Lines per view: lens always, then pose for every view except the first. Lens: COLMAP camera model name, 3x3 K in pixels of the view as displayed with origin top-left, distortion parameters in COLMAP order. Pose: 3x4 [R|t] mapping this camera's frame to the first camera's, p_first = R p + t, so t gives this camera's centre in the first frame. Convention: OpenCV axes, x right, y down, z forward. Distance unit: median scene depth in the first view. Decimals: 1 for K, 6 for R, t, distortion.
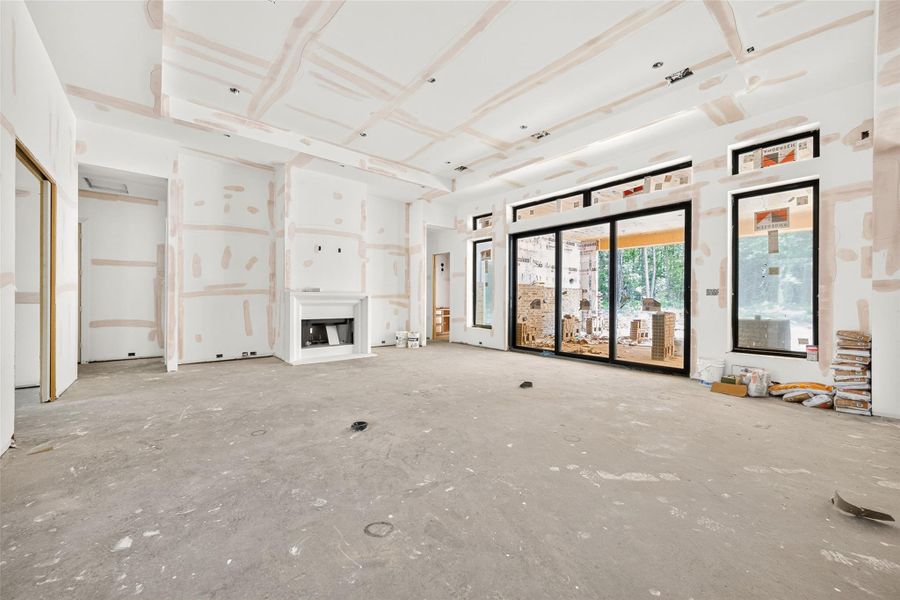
lens RADIAL K [[349.3, 0, 452.7], [0, 349.3, 300.6], [0, 0, 1]] dist [0.007023, -0.001988]
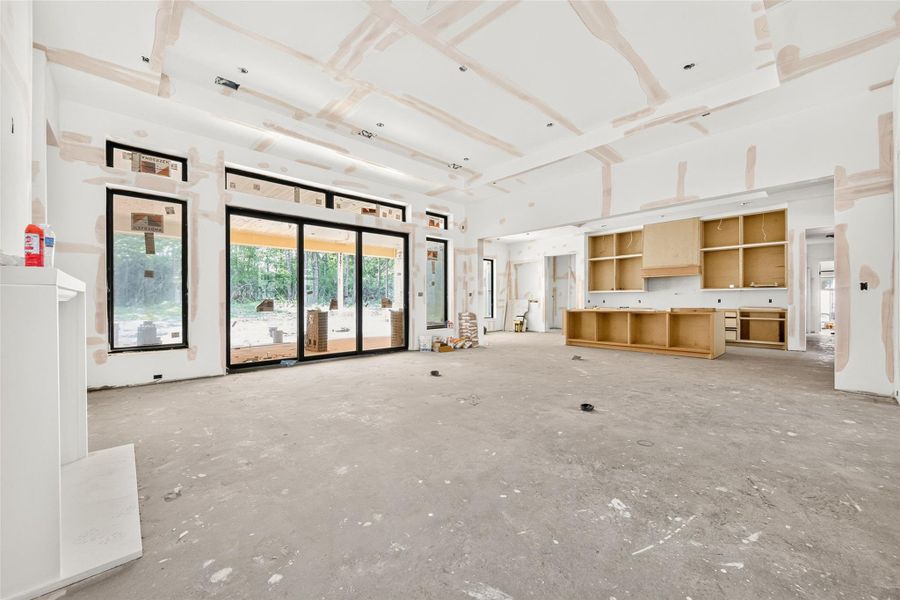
lens RADIAL K [[349.3, 0, 451.1], [0, 349.3, 300.7], [0, 0, 1]] dist [0.007023, -0.001988]
pose [[-0.051955, -0.006339, 0.998629, -0.710965], [0.007112, 0.999952, 0.006717, -0.004736], [-0.998624, 0.007451, -0.051908, 0.763771]]
